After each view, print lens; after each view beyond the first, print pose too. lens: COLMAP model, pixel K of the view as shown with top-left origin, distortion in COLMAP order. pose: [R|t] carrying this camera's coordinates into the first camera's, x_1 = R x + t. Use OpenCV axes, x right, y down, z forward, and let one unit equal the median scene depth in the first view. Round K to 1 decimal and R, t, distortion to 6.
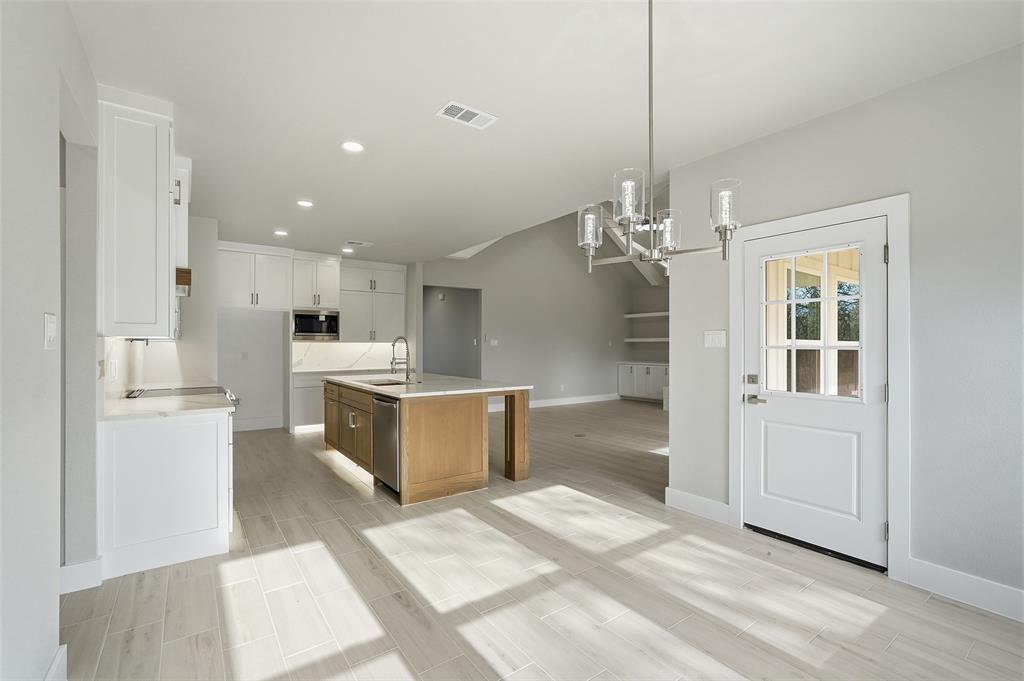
lens RADIAL K [[455.0, 0, 508.9], [0, 455.0, 344.3], [0, 0, 1]] dist [-0.007587, 0.004569]
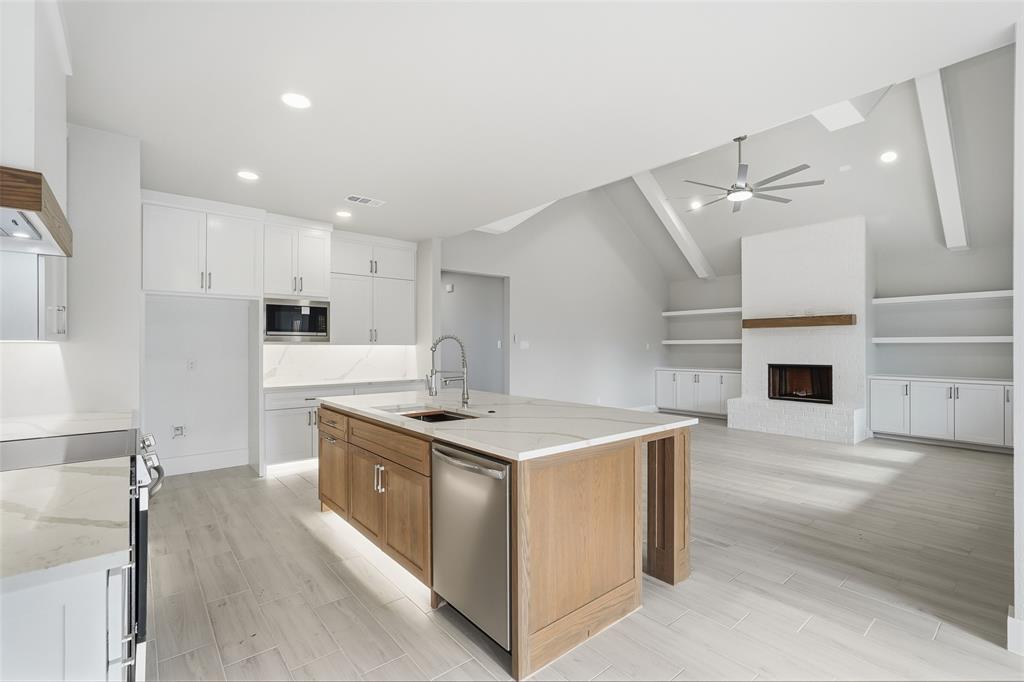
lens RADIAL K [[455.0, 0, 510.8], [0, 455.0, 344.7], [0, 0, 1]] dist [-0.007587, 0.004569]
pose [[0.996992, 0.000521, 0.077502, -0.144689], [-0.000311, 0.999996, -0.002712, -0.002474], [-0.077503, 0.002680, 0.996988, 0.264599]]
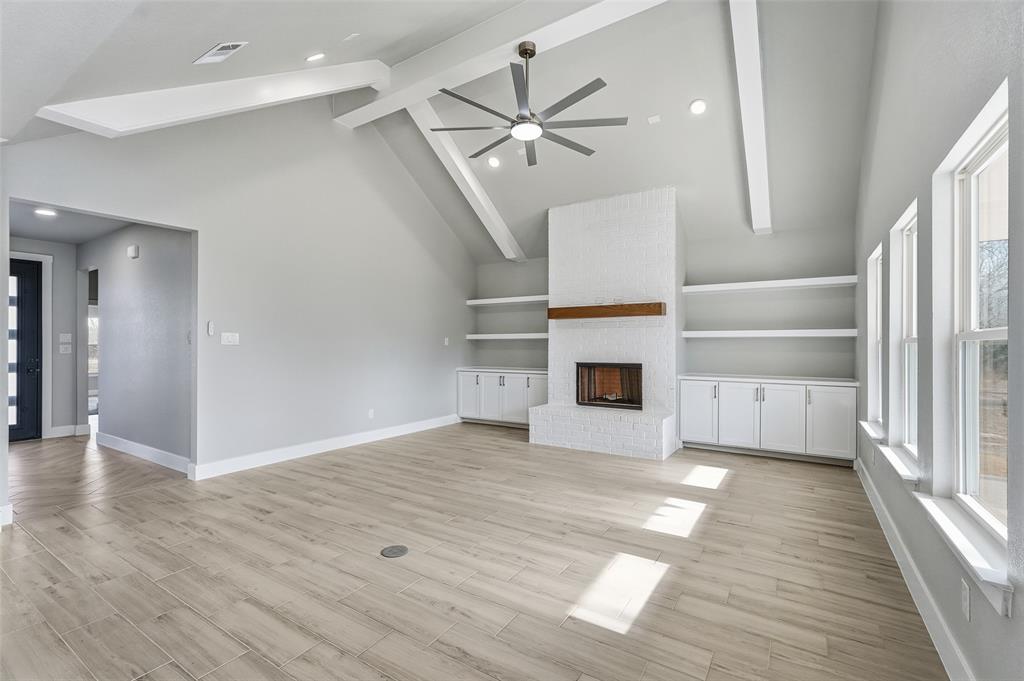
lens RADIAL K [[455.0, 0, 510.2], [0, 455.0, 343.9], [0, 0, 1]] dist [-0.007587, 0.004569]
pose [[0.927935, -0.000314, 0.372742, 0.087059], [0.000148, 1.000000, 0.000473, 0.002548], [-0.372742, -0.000384, 0.927935, 0.504390]]
